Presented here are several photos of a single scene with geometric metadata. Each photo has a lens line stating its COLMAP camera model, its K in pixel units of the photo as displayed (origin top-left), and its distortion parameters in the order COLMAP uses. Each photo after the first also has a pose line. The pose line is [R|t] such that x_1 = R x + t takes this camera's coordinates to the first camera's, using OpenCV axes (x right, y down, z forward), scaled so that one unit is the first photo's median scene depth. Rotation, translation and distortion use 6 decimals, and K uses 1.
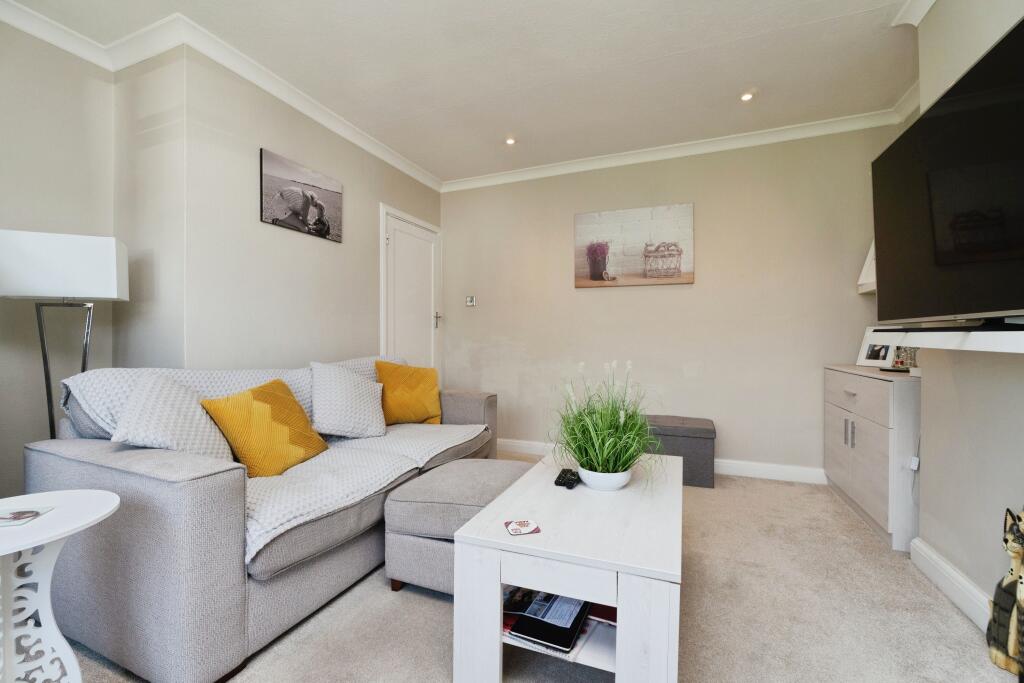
lens RADIAL K [[441.4, 0, 509.6], [0, 441.4, 338.8], [0, 0, 1]] dist [0.000616, 0.000388]
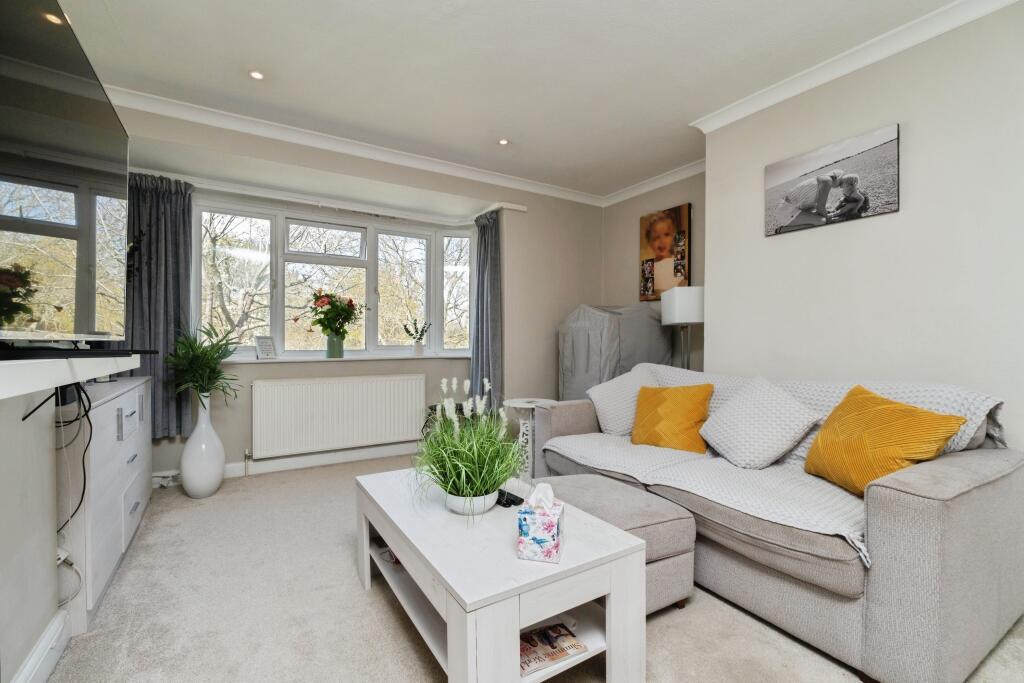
lens RADIAL K [[441.4, 0, 509.2], [0, 441.4, 344.4], [0, 0, 1]] dist [0.000616, 0.000388]
pose [[-0.584570, 0.006411, -0.811318, 0.575708], [-0.006946, 0.999893, 0.012906, -0.018167], [0.811314, 0.013180, -0.584462, 1.007198]]
